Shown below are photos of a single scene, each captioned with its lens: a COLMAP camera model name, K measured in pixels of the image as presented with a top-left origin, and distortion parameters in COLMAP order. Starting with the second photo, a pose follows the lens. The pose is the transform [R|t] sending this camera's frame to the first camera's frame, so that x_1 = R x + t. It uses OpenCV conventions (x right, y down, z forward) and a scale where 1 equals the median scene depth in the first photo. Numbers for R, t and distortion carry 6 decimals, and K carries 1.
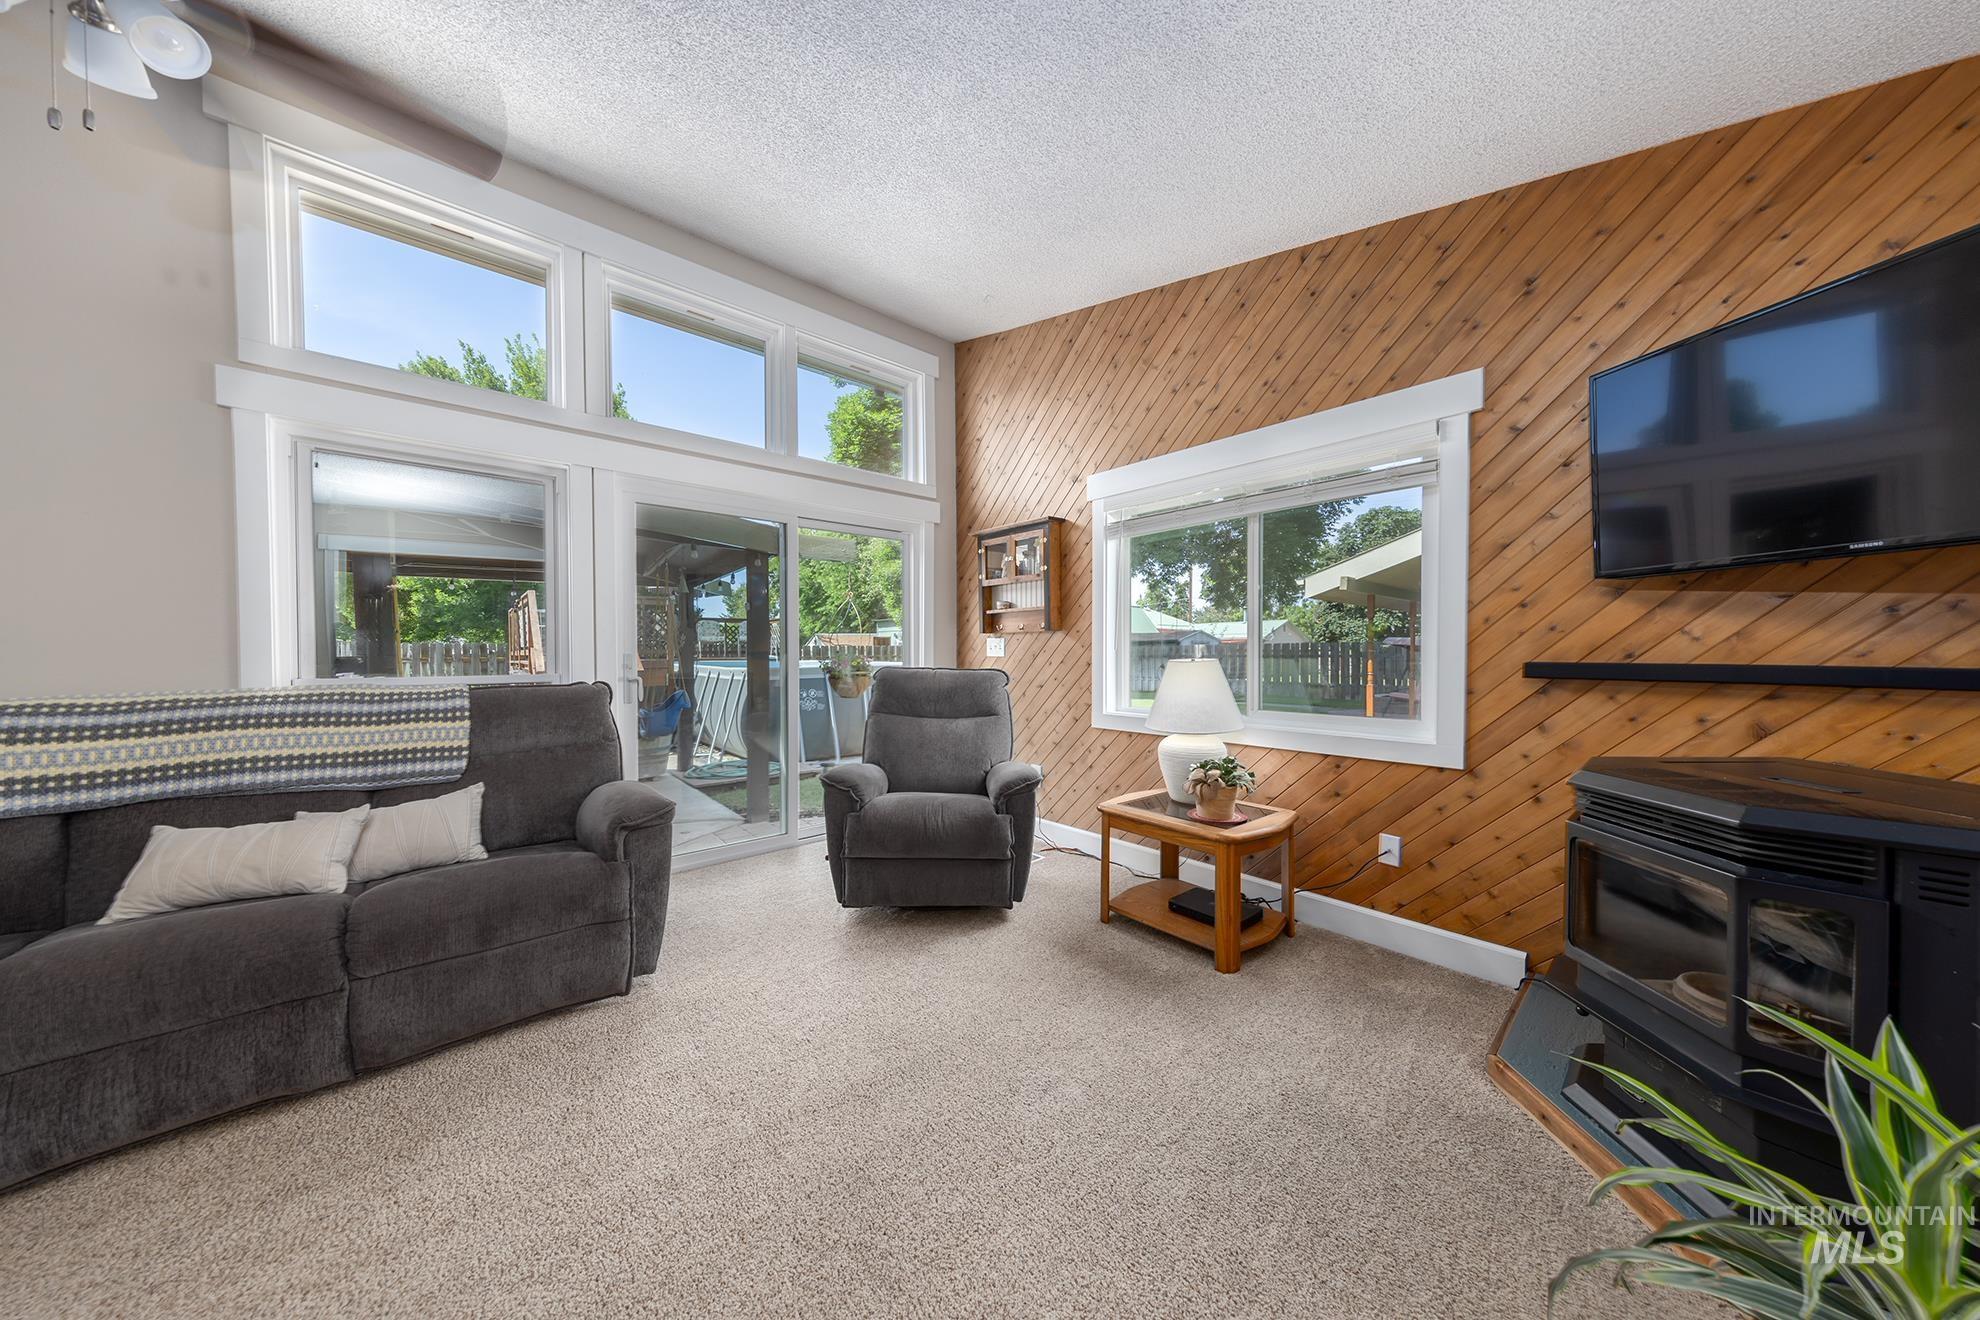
lens RADIAL K [[618.1, 0, 990.0], [0, 618.1, 660.0], [0, 0, 1]] dist [-0.000017, -0.000006]
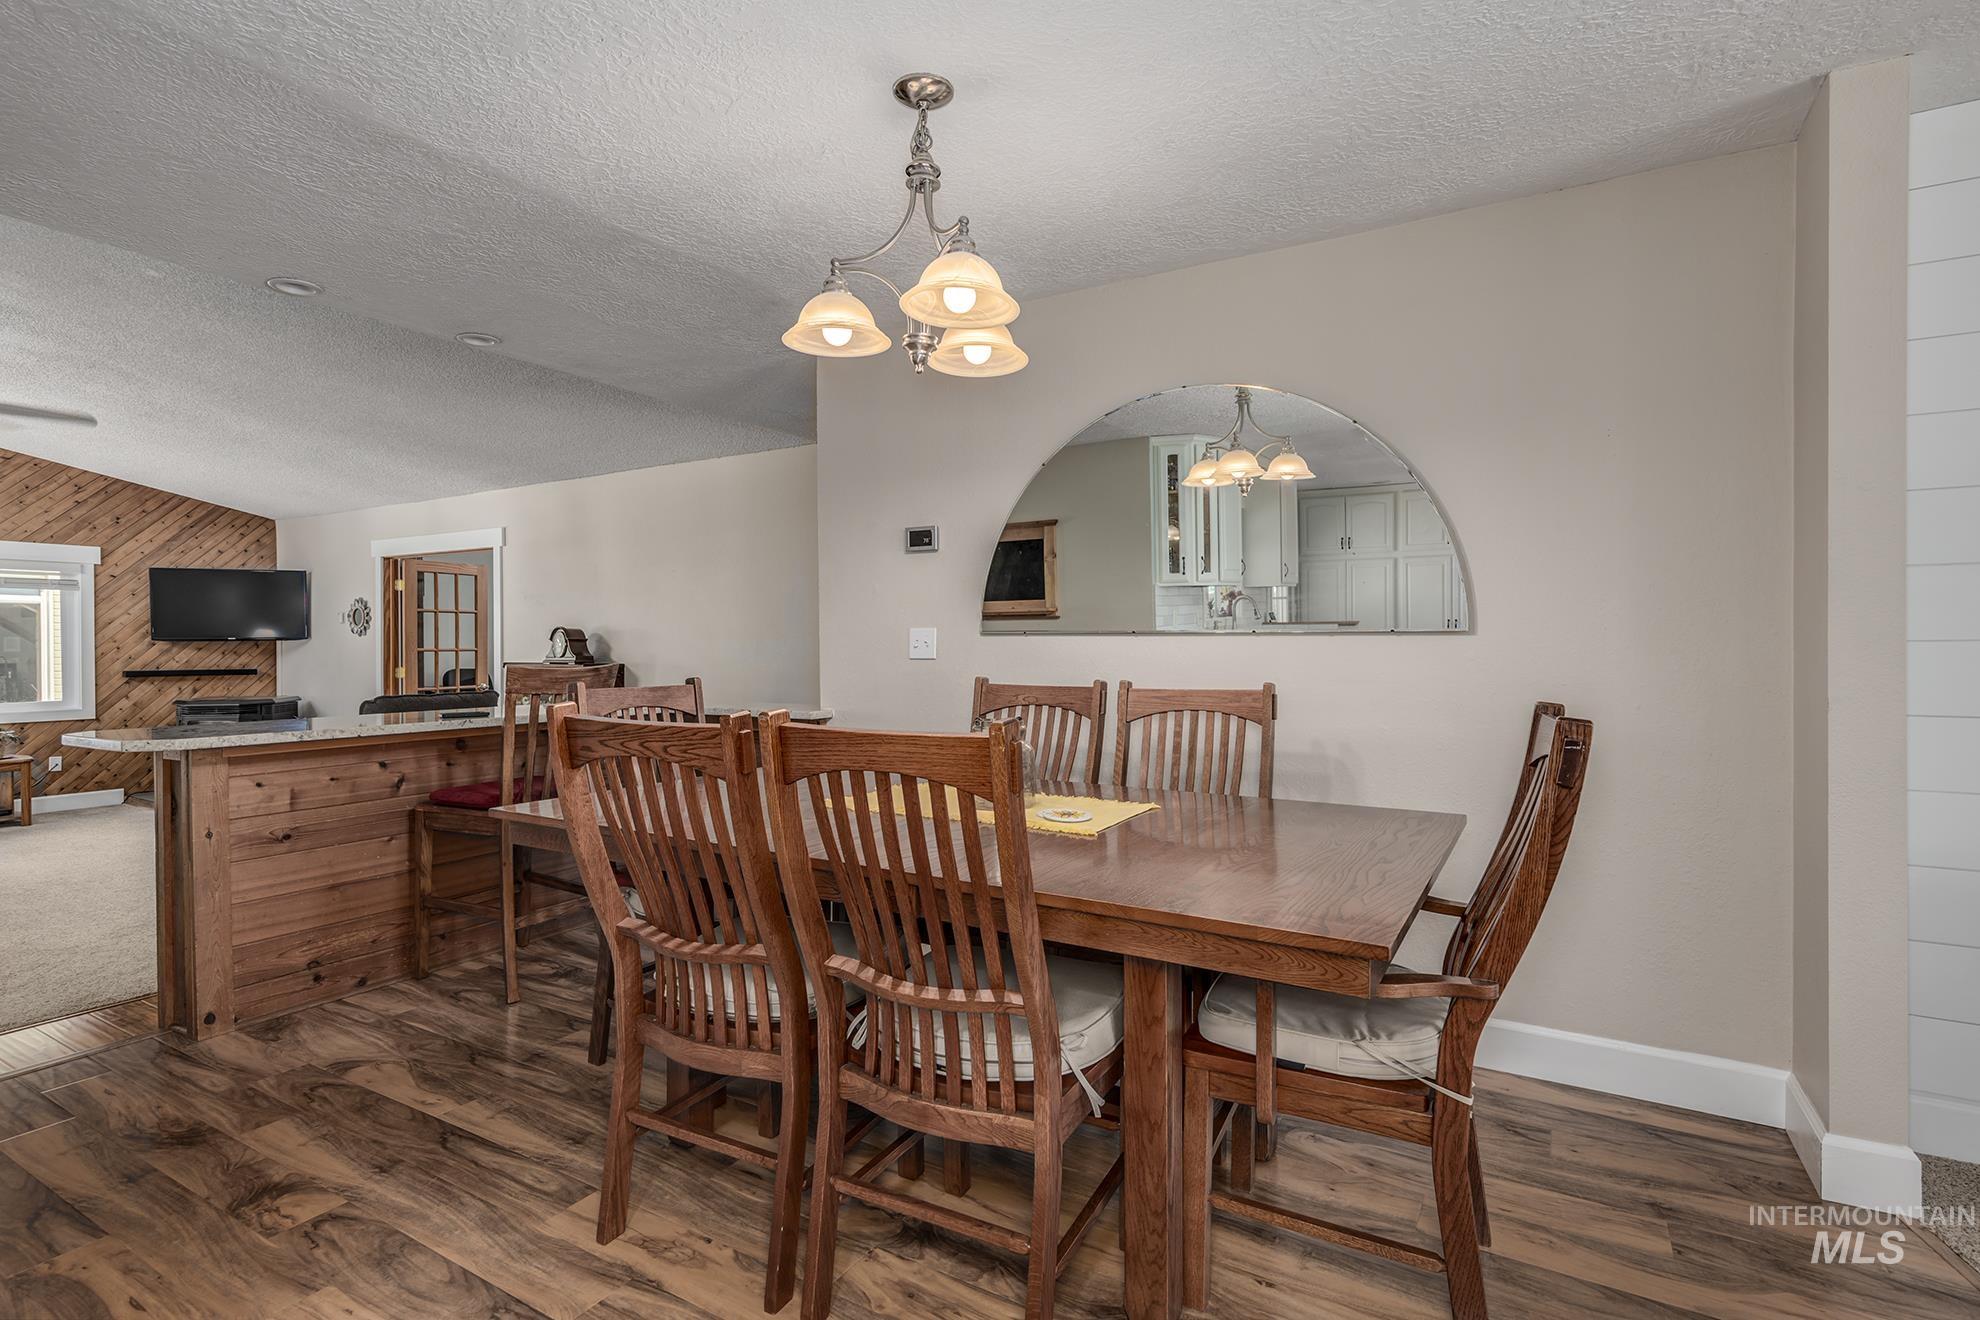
lens RADIAL K [[939.5, 0, 995.9], [0, 939.5, 648.8], [0, 0, 1]] dist [0.012643, -0.000481]
pose [[-0.304276, -0.001820, 0.952582, -3.693243], [0.017705, 0.999815, 0.007565, -0.050831], [-0.952419, 0.019167, -0.304187, -1.146366]]
